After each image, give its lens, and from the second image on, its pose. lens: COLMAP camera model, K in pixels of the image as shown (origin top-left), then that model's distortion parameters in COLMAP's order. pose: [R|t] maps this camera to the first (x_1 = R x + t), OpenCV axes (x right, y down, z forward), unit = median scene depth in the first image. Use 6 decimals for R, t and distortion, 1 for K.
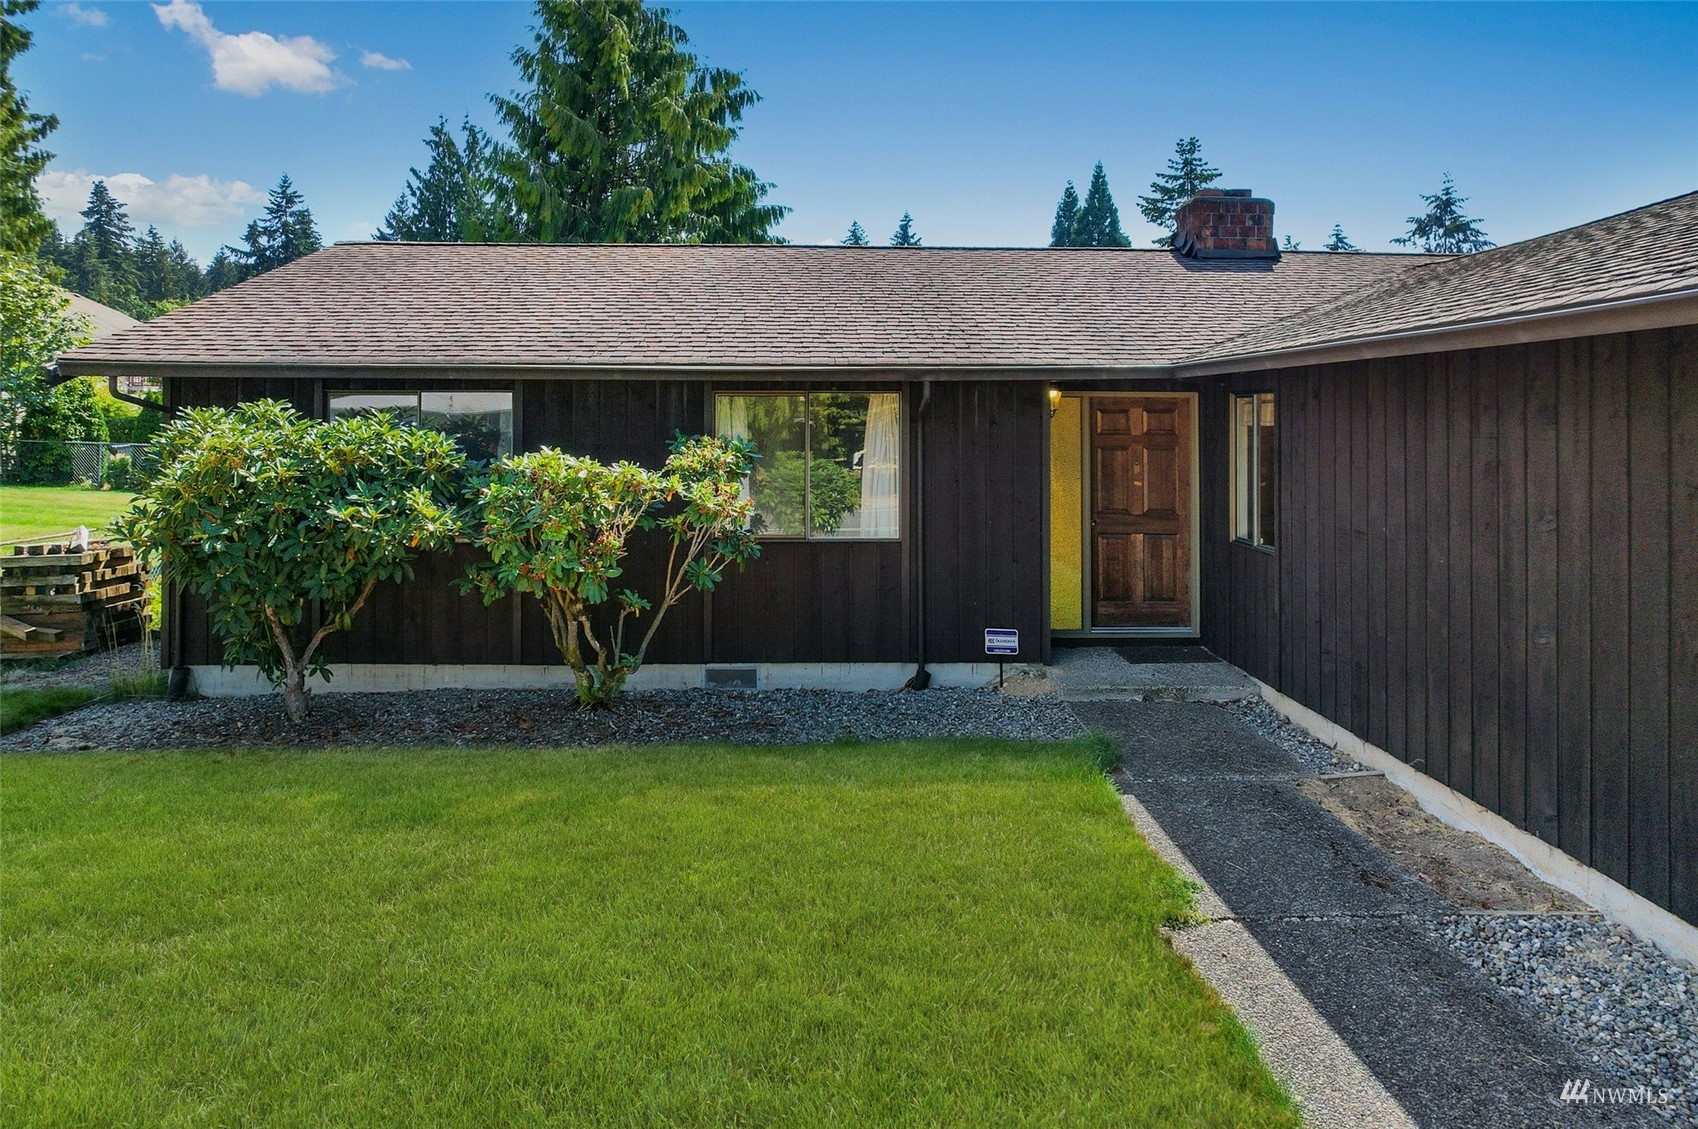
lens RADIAL K [[1143.3, 0, 848.1], [0, 1143.3, 421.0], [0, 0, 1]] dist [-0.070907, 0.111112]
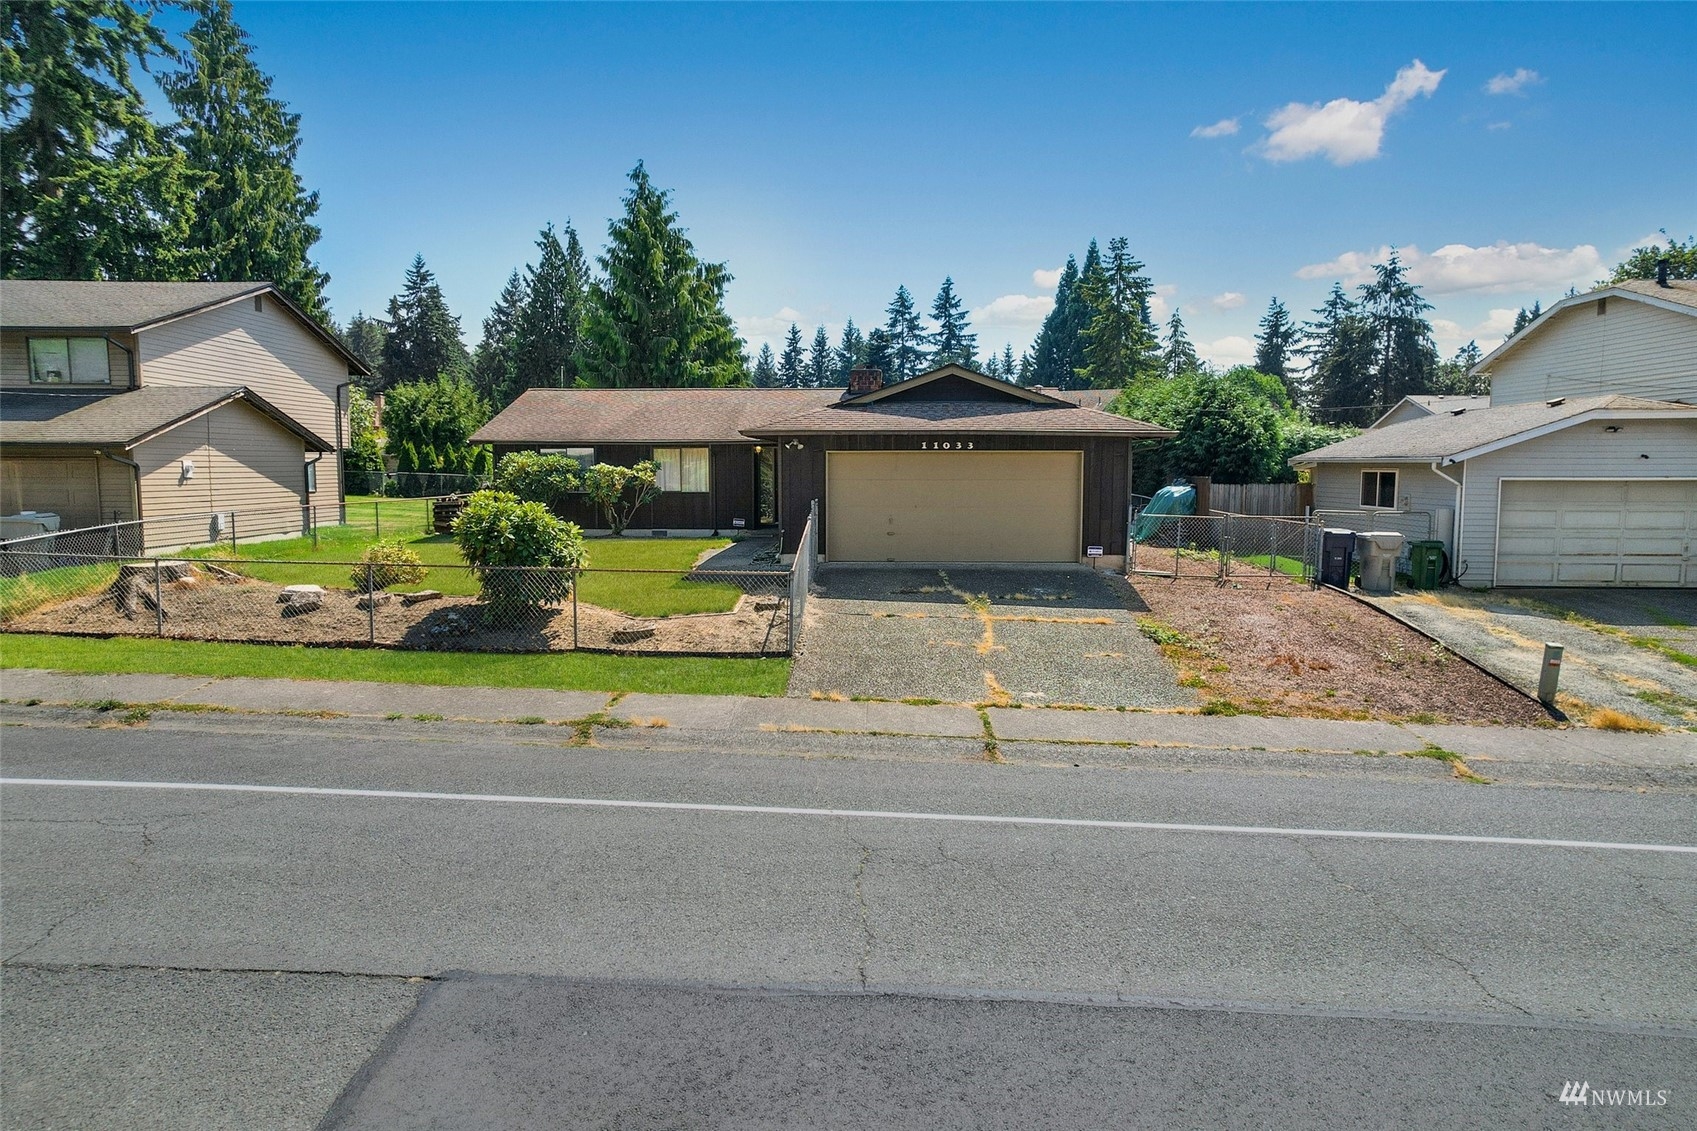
lens RADIAL K [[1094.8, 0, 850.8], [0, 1094.8, 569.5], [0, 0, 1]] dist [-0.049731, 0.075342]
pose [[0.997307, 0.004810, -0.073176, 0.489672], [0.002368, 0.995214, 0.097688, 0.013194], [0.073295, -0.097598, 0.992523, -1.525337]]
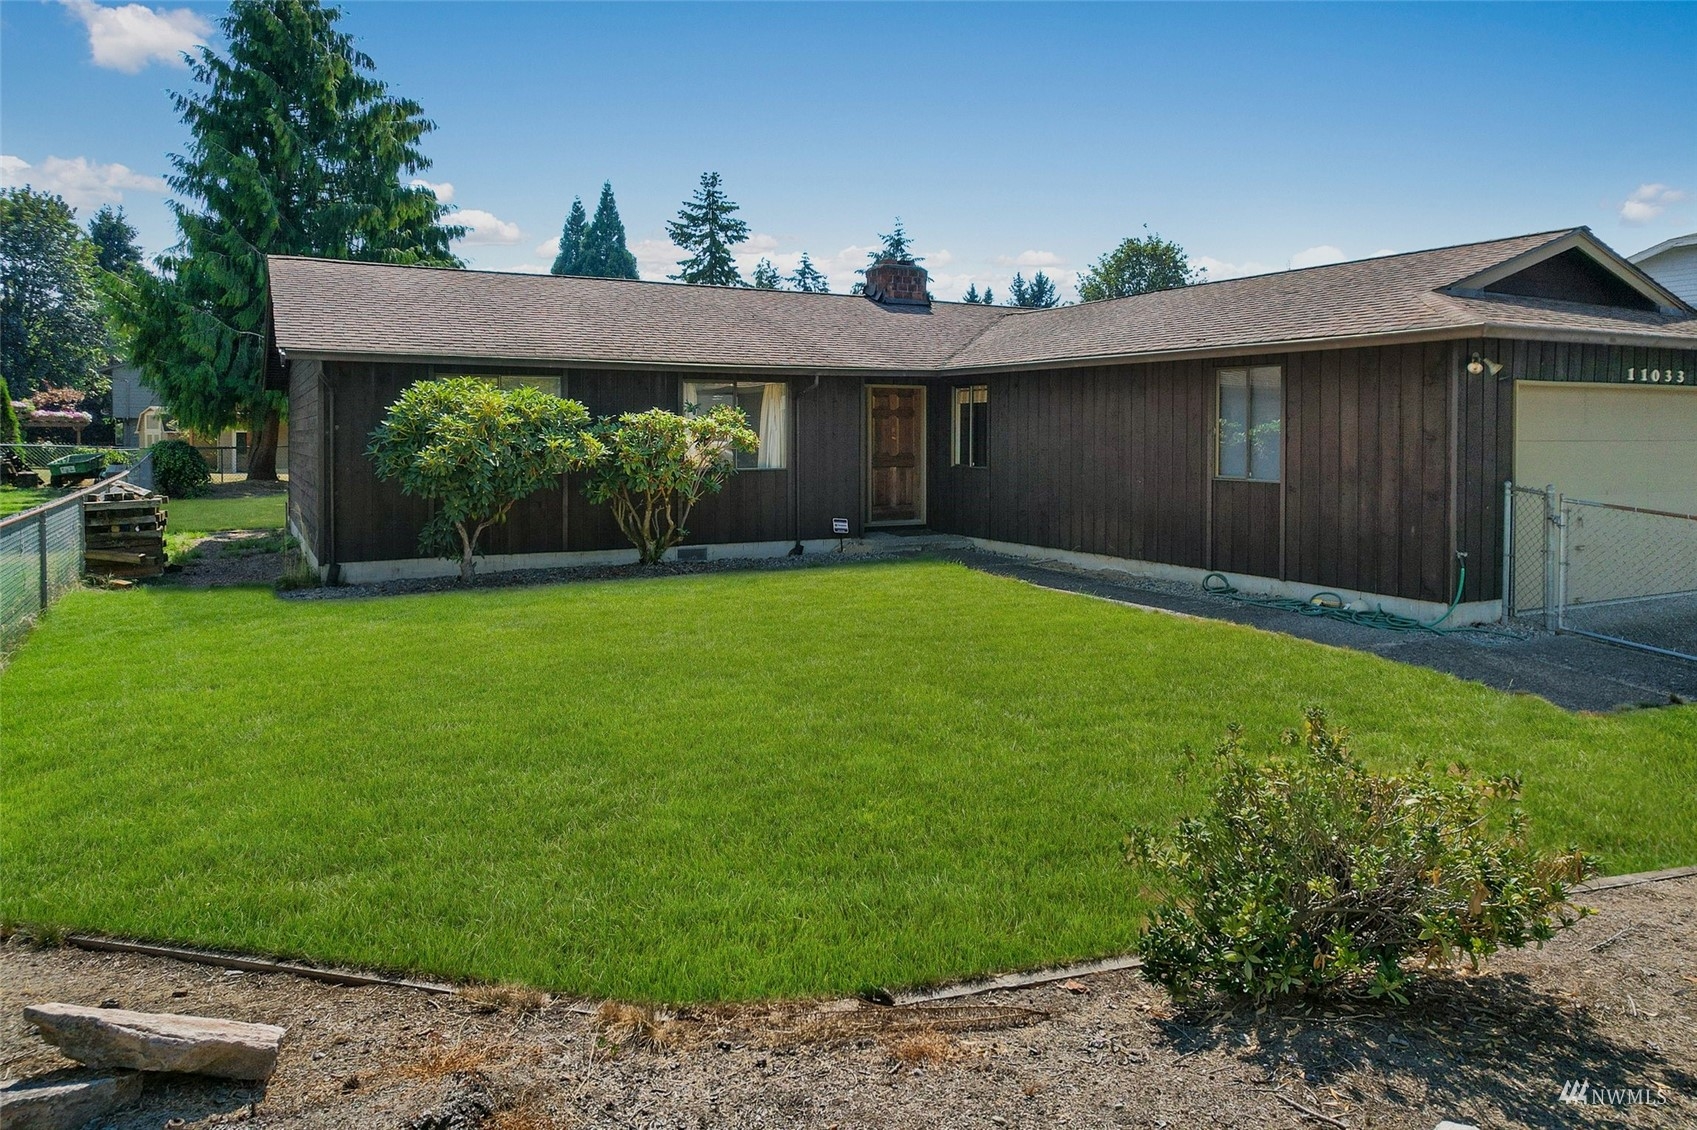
lens RADIAL K [[1135.0, 0, 854.8], [0, 1135.0, 460.2], [0, 0, 1]] dist [-0.050051, 0.079001]
pose [[0.892869, -0.012021, 0.450155, -0.442775], [0.000154, 0.999652, 0.026390, 0.033405], [-0.450316, -0.023493, 0.892560, -0.395717]]
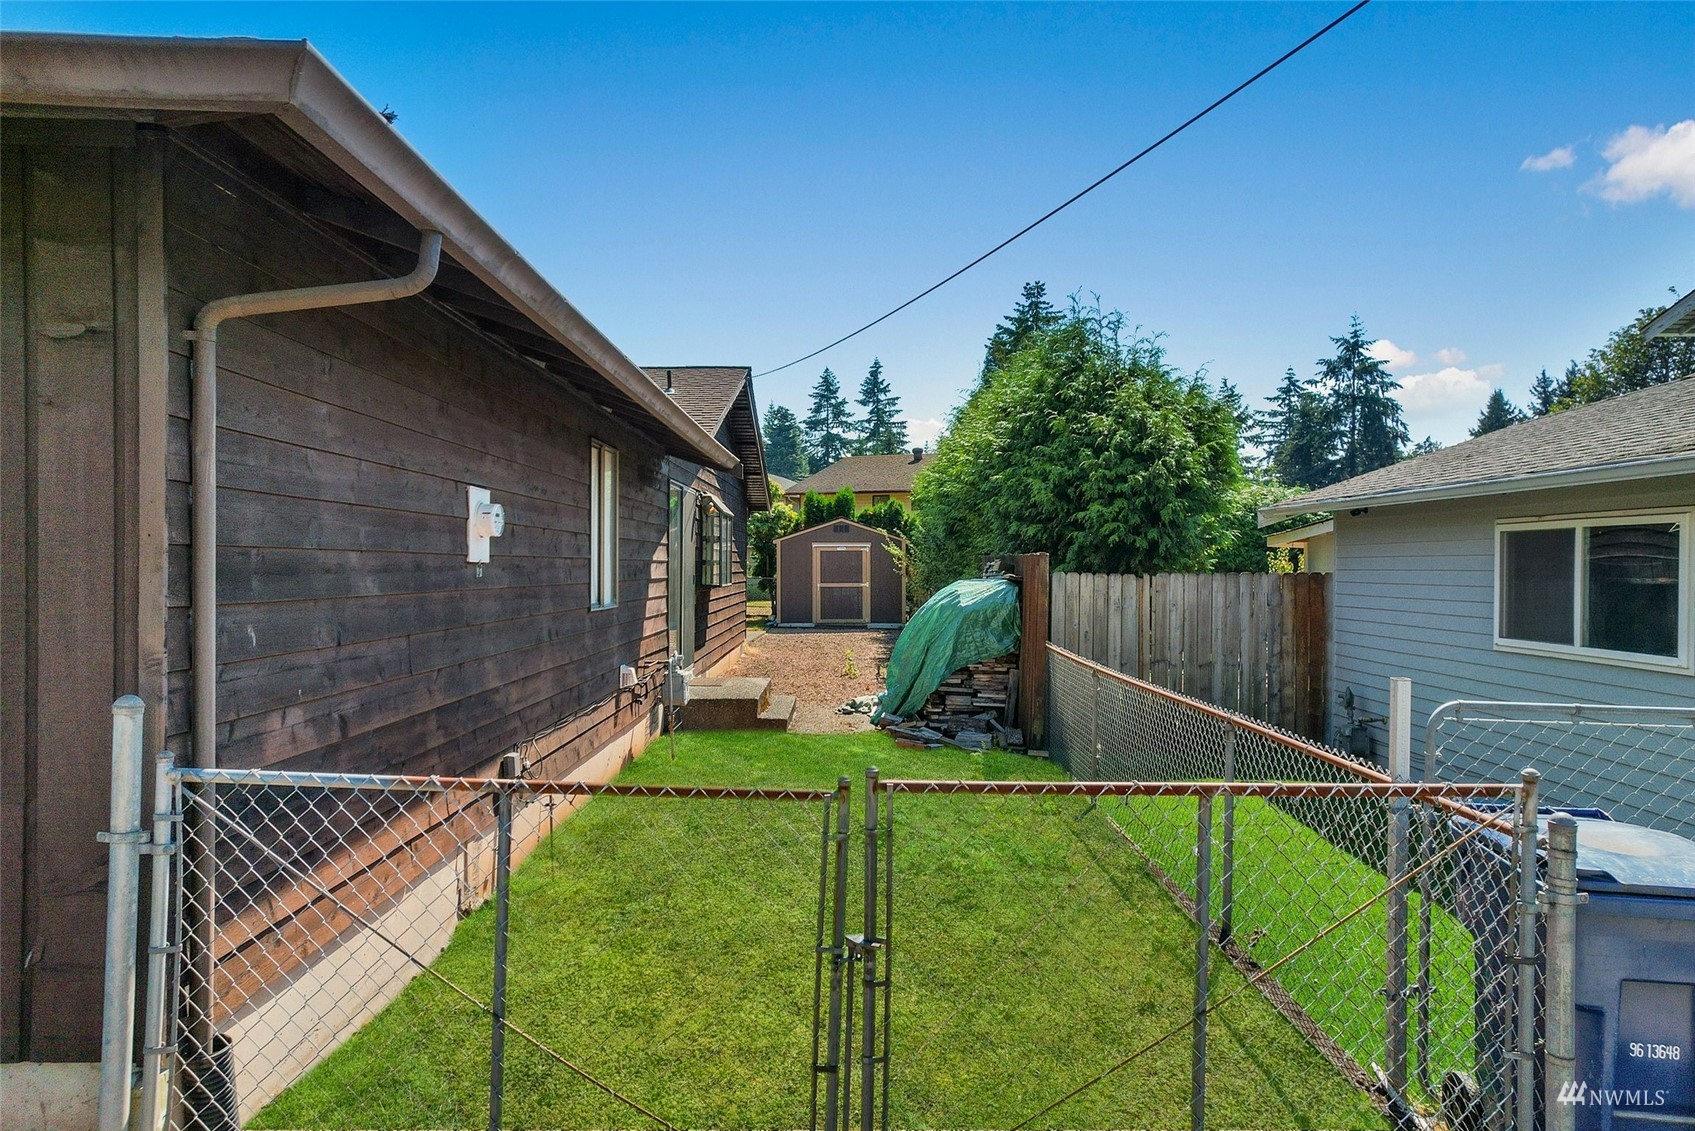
lens RADIAL K [[1093.5, 0, 849.8], [0, 1093.5, 569.5], [0, 0, 1]] dist [-0.049731, 0.075342]
pose [[0.999183, 0.002922, -0.040309, 0.934834], [-0.002634, 0.999971, 0.007211, 0.049856], [0.040329, -0.007098, 0.999161, -0.085055]]
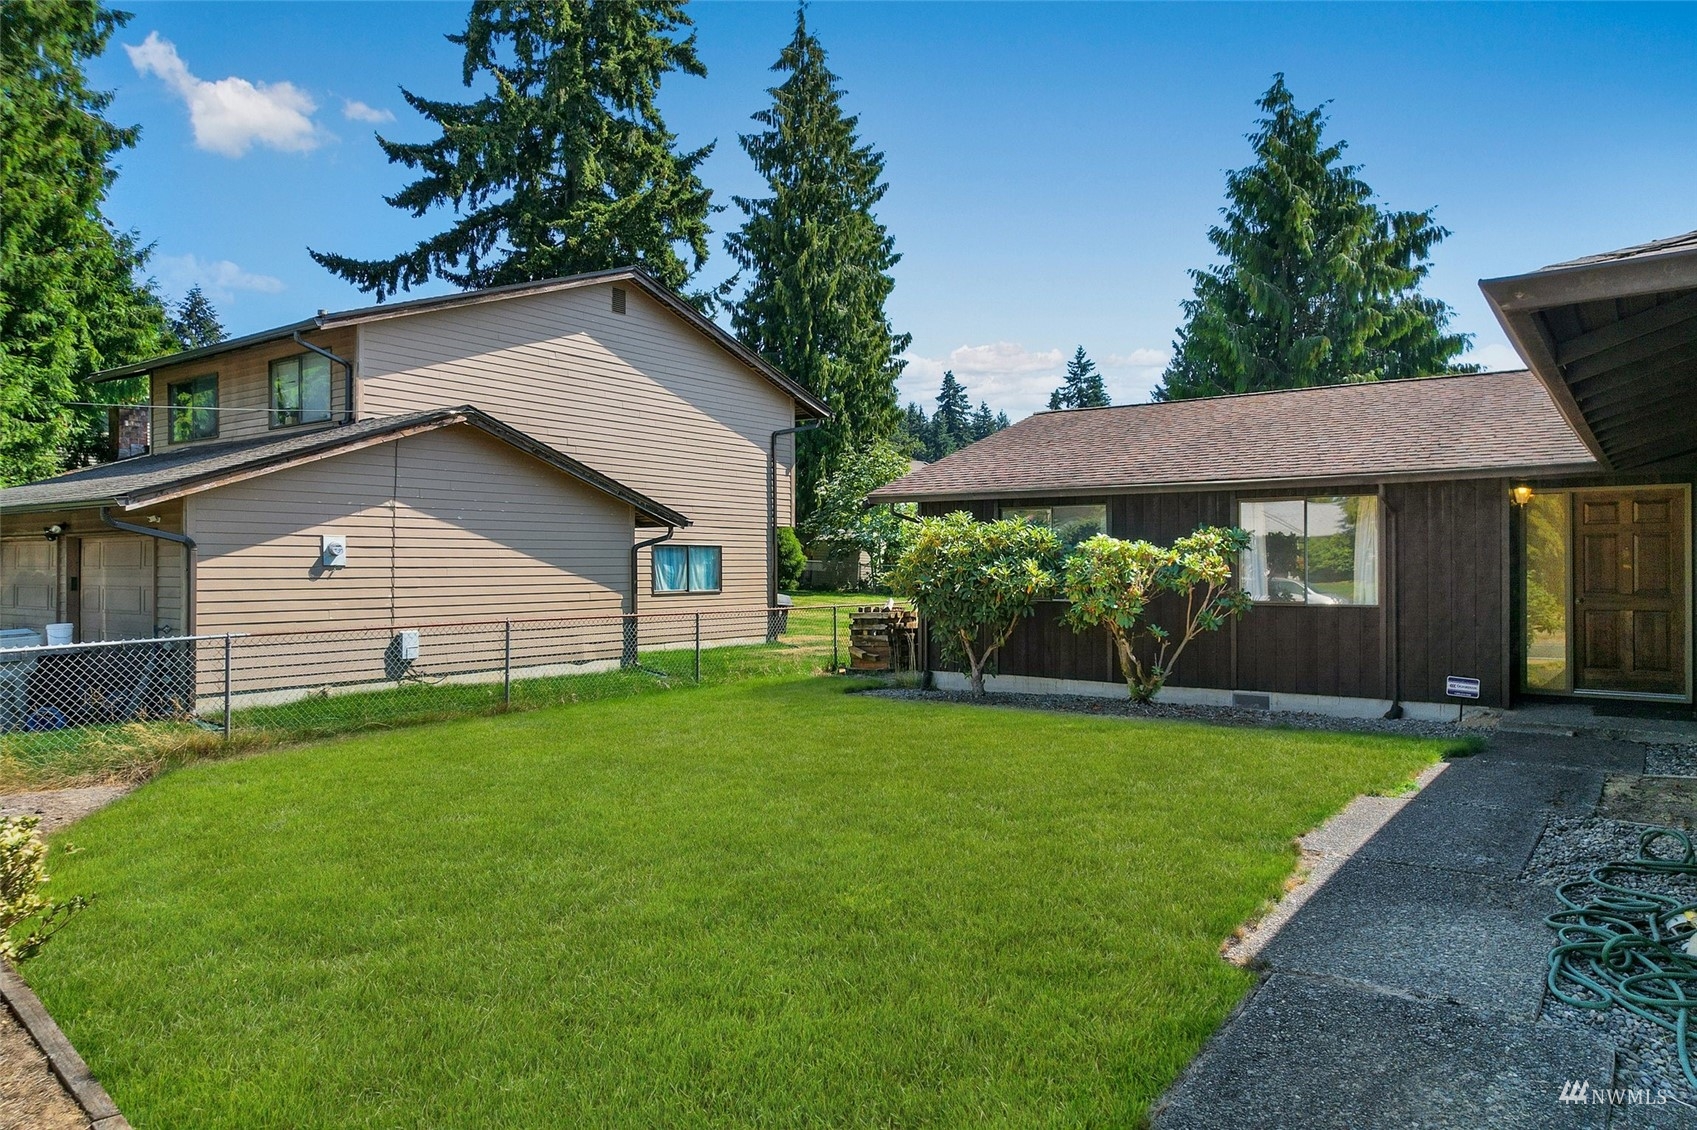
lens RADIAL K [[1109.2, 0, 848.5], [0, 1109.2, 565.0], [0, 0, 1]] dist [-0.049156, 0.065252]
pose [[0.778212, -0.004951, -0.627983, 0.261010], [0.005780, 0.999983, -0.000722, 0.038539], [0.627976, -0.003068, 0.778227, -0.269146]]
